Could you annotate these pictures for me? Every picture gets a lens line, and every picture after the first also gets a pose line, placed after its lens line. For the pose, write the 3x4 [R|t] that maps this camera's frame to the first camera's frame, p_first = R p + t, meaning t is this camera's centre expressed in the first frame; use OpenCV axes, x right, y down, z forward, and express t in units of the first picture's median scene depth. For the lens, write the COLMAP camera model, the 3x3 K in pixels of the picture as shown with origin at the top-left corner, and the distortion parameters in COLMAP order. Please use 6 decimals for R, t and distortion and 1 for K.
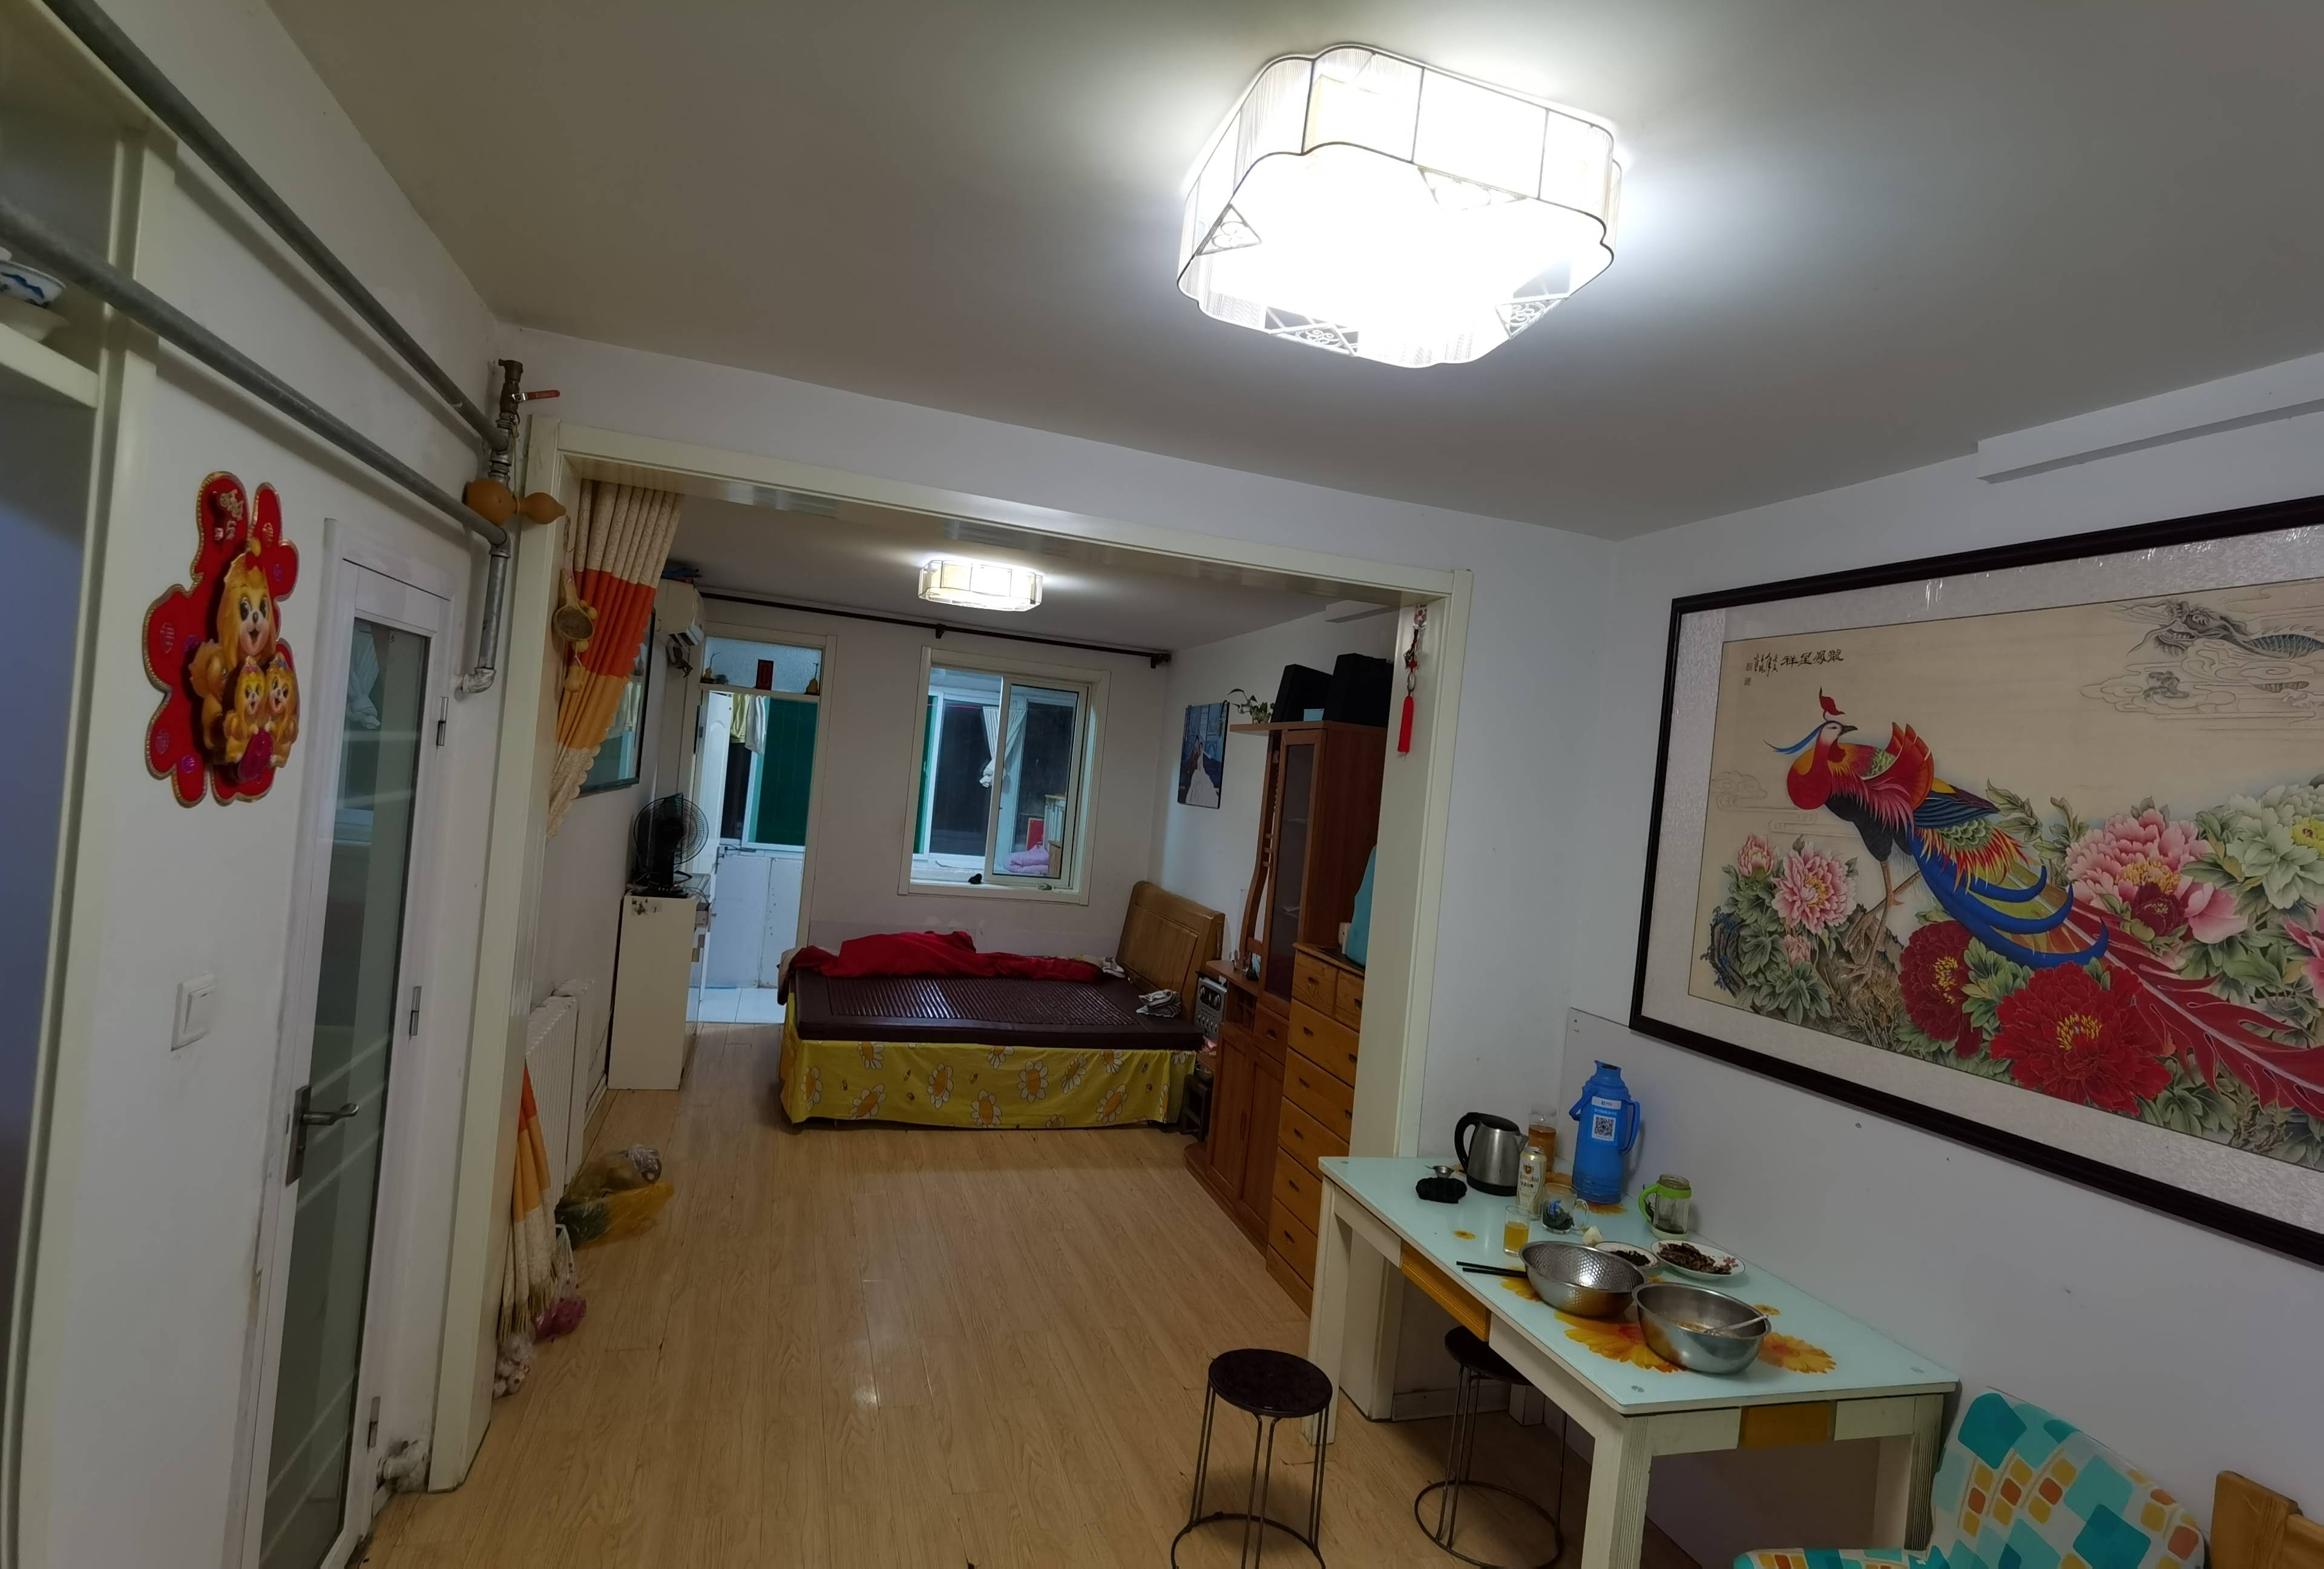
lens RADIAL K [[1183.5, 0, 1162.0], [0, 1183.5, 784.5], [0, 0, 1]] dist [0.003336, -0.000198]
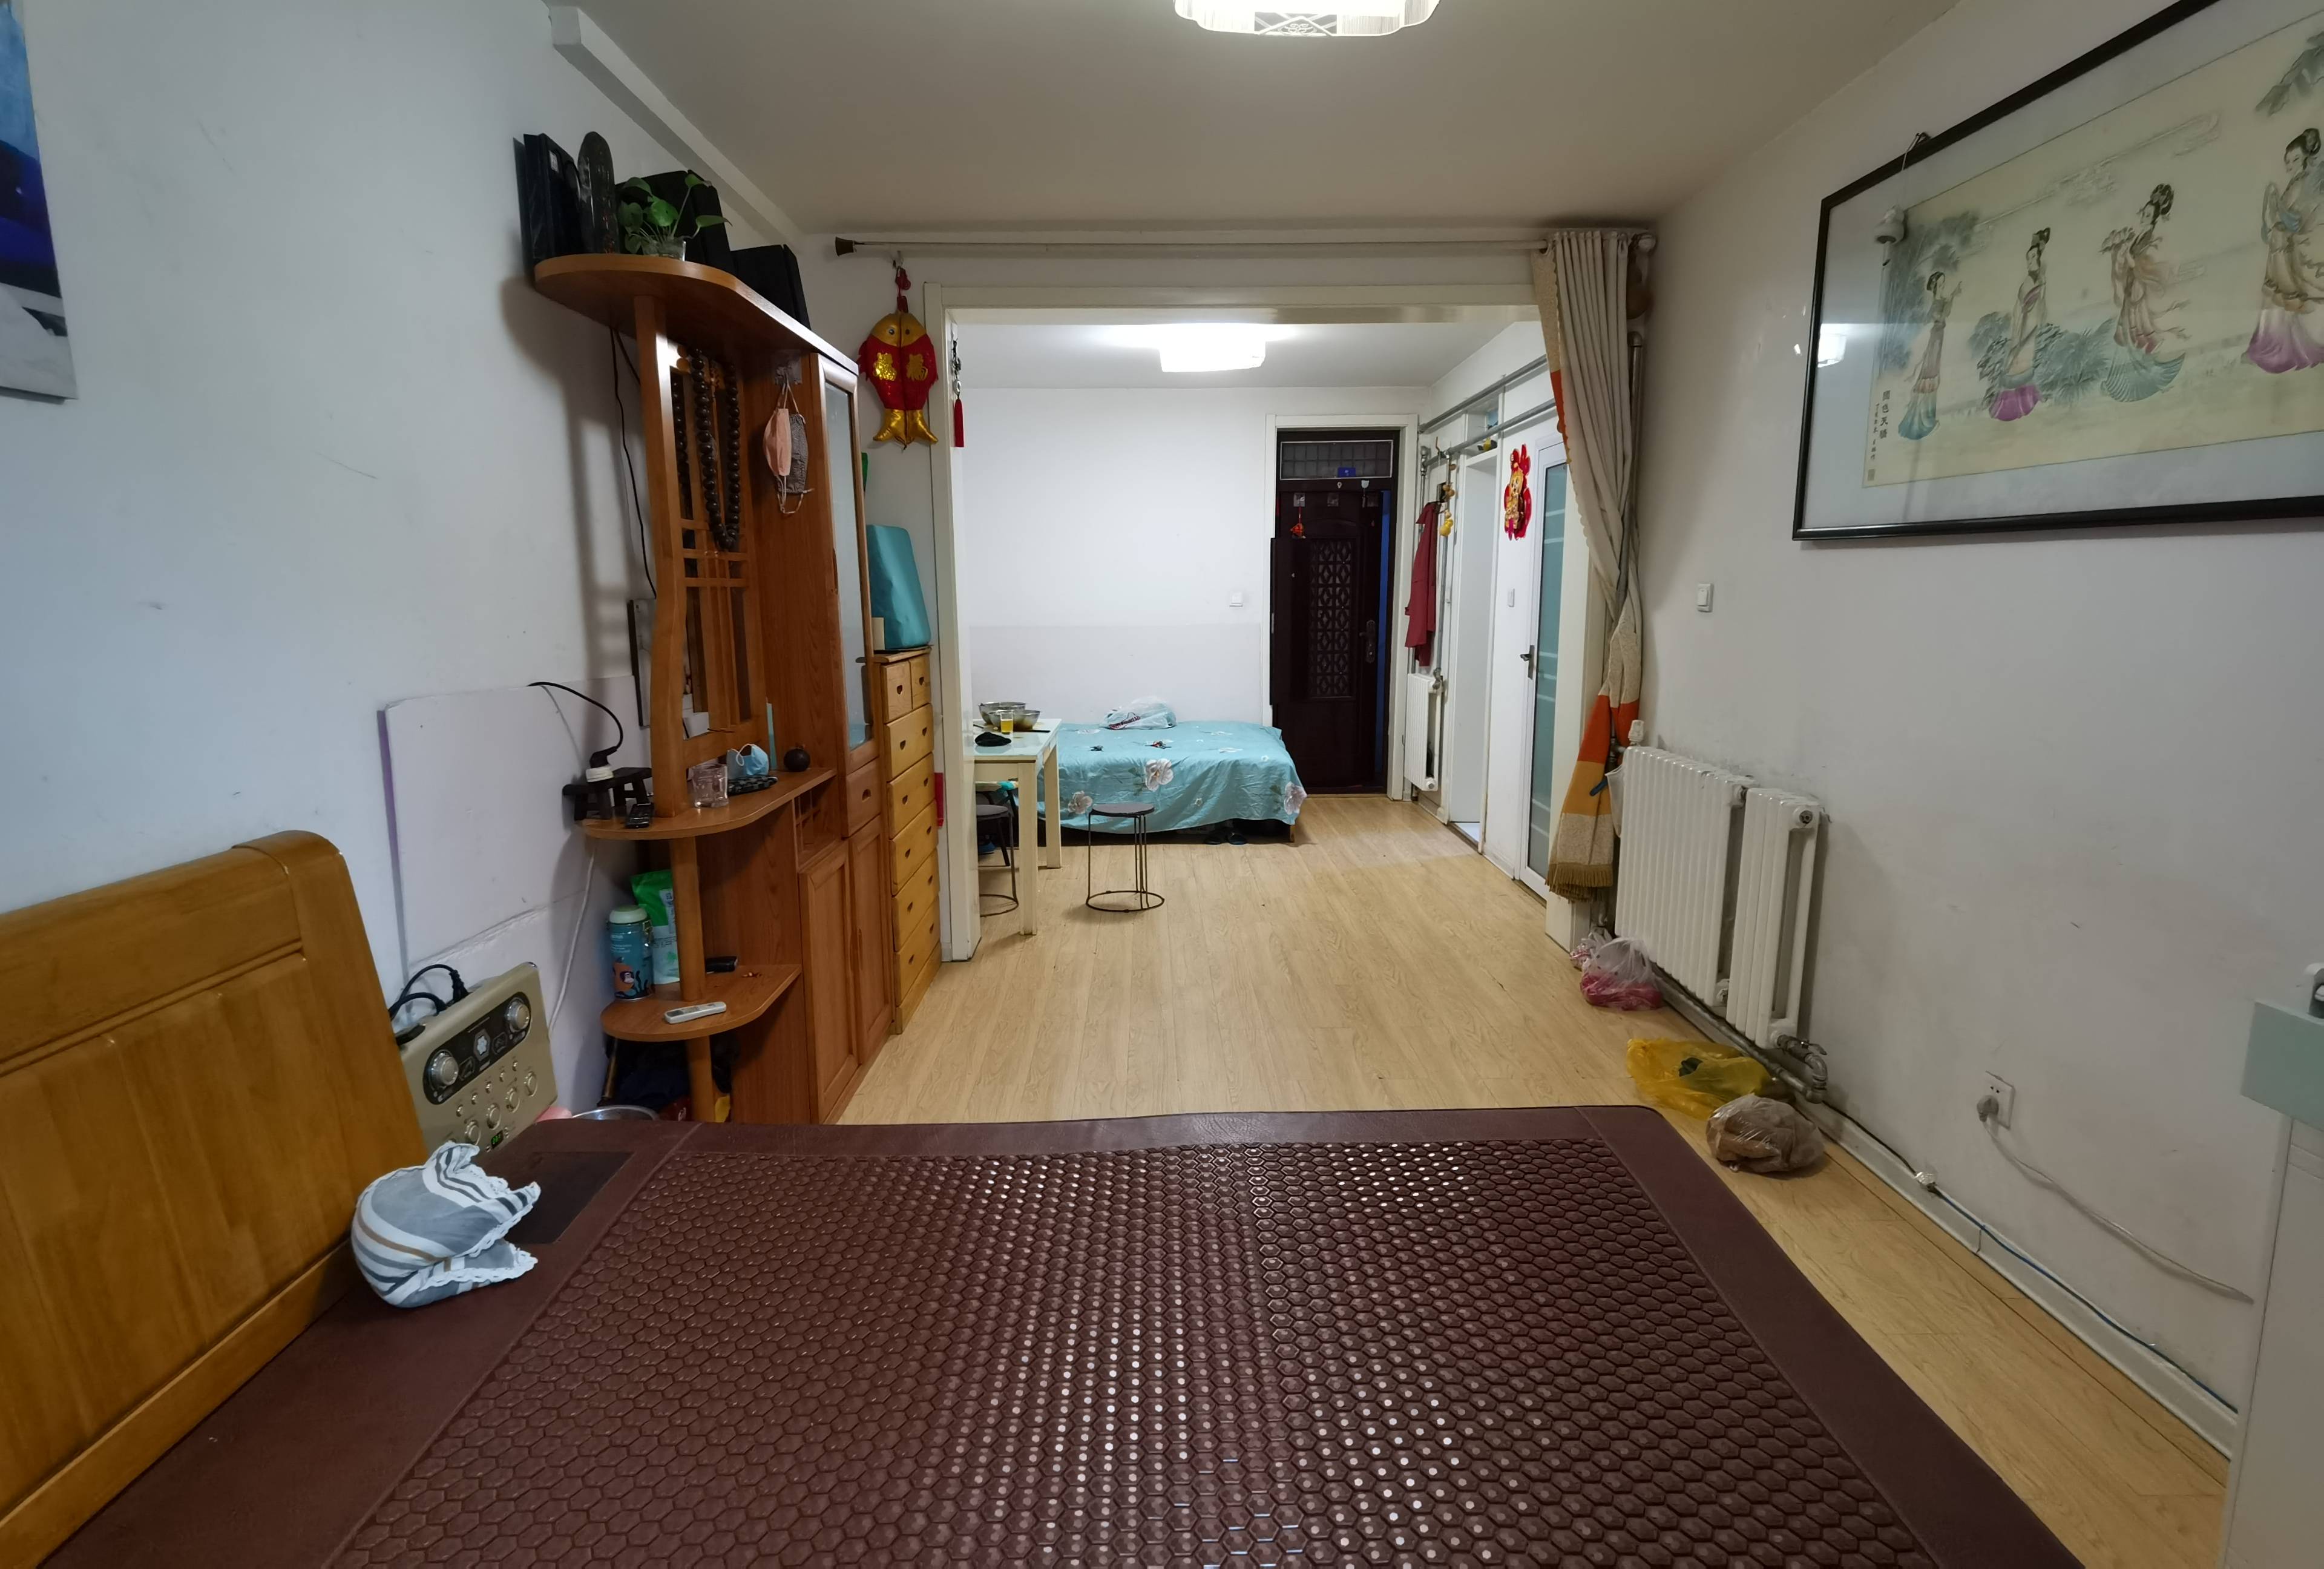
lens RADIAL K [[1185.8, 0, 1162.0], [0, 1185.8, 784.5], [0, 0, 1]] dist [-0.003149, 0.006457]
pose [[-0.954422, -0.141223, 0.262936, -0.405309], [-0.088788, 0.975432, 0.201617, 0.053812], [-0.284949, 0.169082, -0.943512, 2.366424]]
